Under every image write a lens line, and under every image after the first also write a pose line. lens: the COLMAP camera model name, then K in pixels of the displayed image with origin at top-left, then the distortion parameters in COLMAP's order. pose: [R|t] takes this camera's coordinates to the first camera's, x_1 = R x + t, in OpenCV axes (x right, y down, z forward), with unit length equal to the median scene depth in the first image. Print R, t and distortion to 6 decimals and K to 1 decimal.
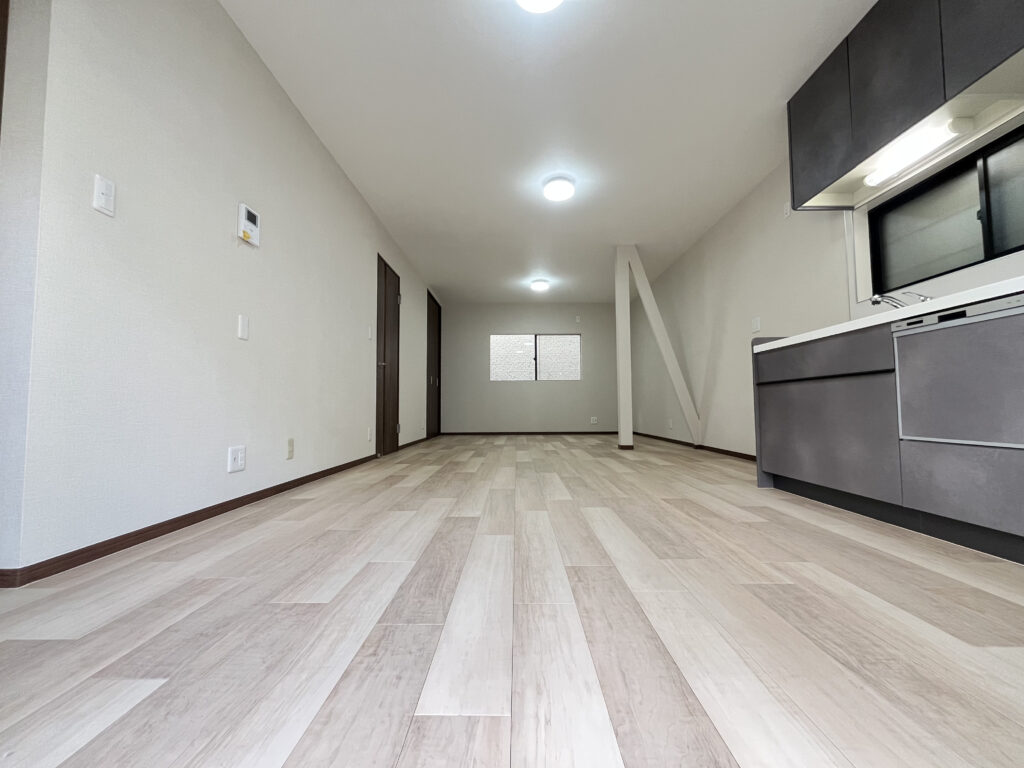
lens RADIAL K [[412.2, 0, 513.6], [0, 412.2, 385.3], [0, 0, 1]] dist [0.002715, -0.001066]
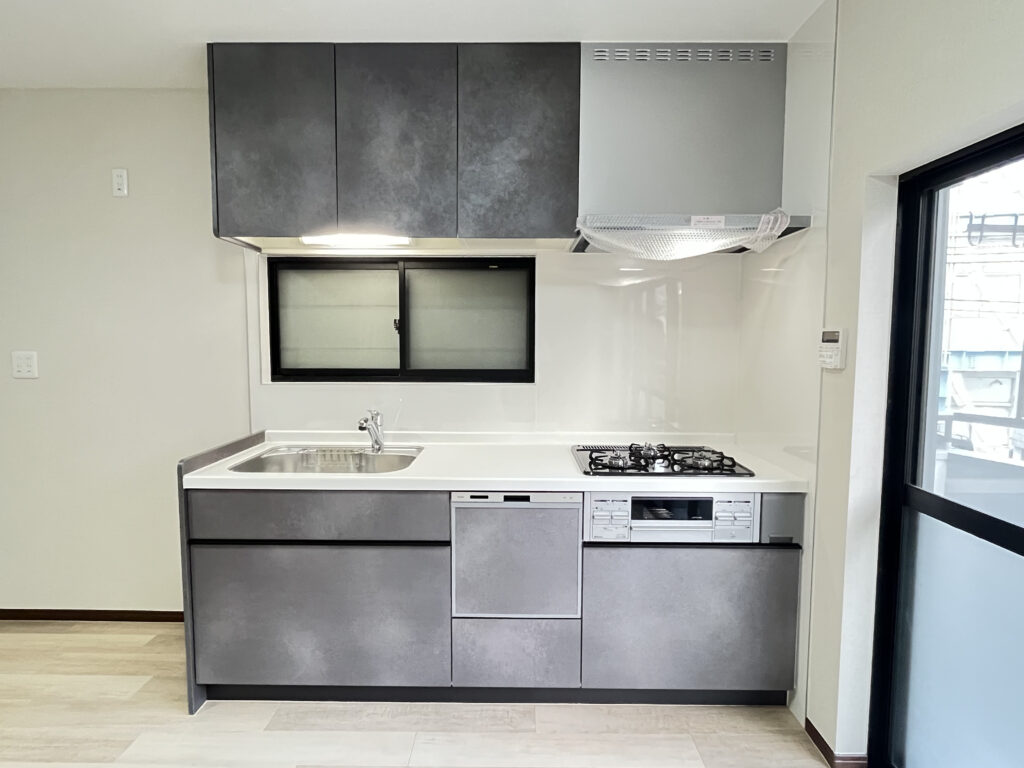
lens RADIAL K [[573.3, 0, 512.6], [0, 573.3, 385.6], [0, 0, 1]] dist [-0.003741, -0.002292]
pose [[0.000833, -0.071843, 0.997416, -0.228716], [-0.059243, 0.995661, 0.071766, -0.377010], [-0.998243, -0.059150, -0.003427, 0.712502]]
